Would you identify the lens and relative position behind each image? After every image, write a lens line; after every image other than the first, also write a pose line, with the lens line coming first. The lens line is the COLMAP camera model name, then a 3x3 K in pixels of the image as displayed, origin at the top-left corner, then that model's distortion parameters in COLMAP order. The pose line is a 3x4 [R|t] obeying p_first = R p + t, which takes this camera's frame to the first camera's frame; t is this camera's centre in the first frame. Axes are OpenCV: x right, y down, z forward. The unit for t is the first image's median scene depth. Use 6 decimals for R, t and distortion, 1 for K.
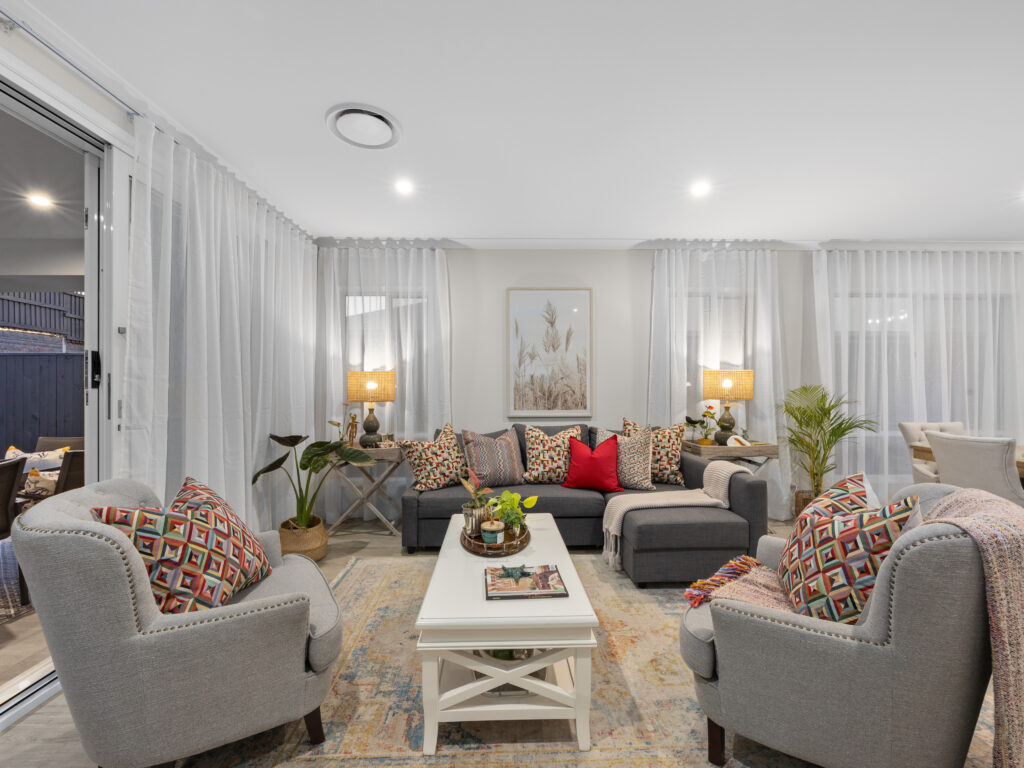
lens RADIAL K [[455.3, 0, 509.1], [0, 455.3, 384.8], [0, 0, 1]] dist [0.008280, -0.000720]
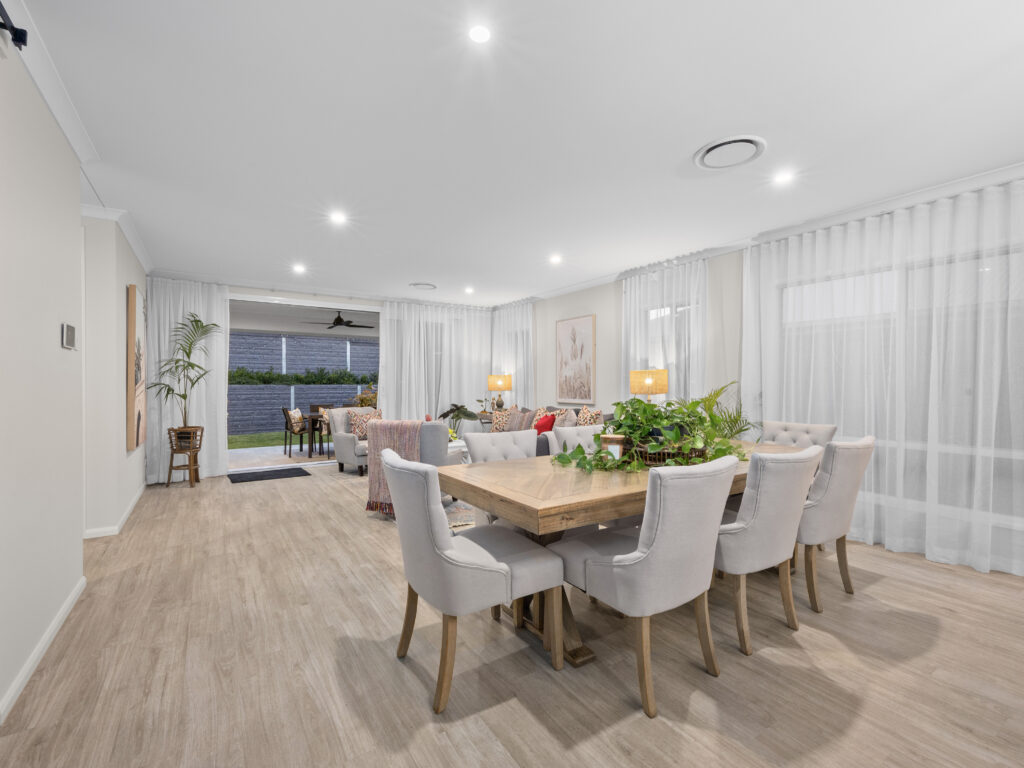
lens RADIAL K [[455.3, 0, 510.9], [0, 455.3, 383.6], [0, 0, 1]] dist [0.008280, -0.000720]
pose [[0.529076, -0.000163, -0.848575, 1.274996], [0.003446, 0.999992, 0.001956, 0.000831], [0.848568, -0.003959, 0.529072, 0.030101]]
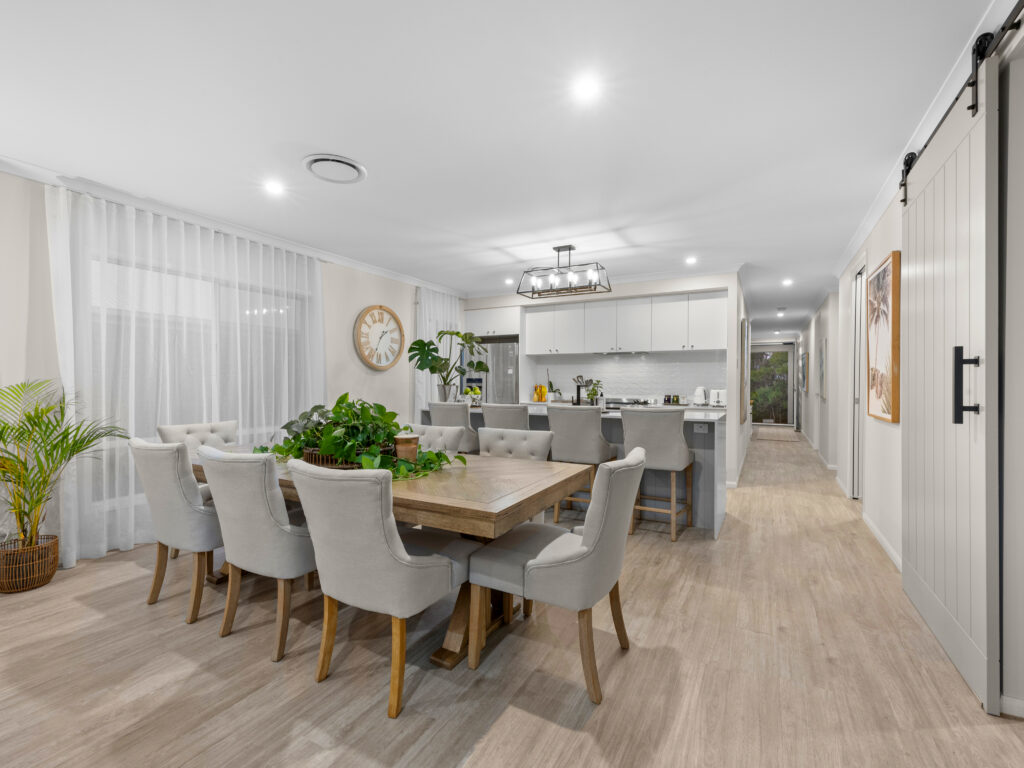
lens RADIAL K [[455.3, 0, 512.0], [0, 455.3, 385.4], [0, 0, 1]] dist [0.008280, -0.000720]
pose [[0.491280, -0.011648, 0.870924, 0.405888], [-0.002430, 0.999888, 0.014744, -0.003198], [-0.870999, -0.009359, 0.491196, 0.052024]]
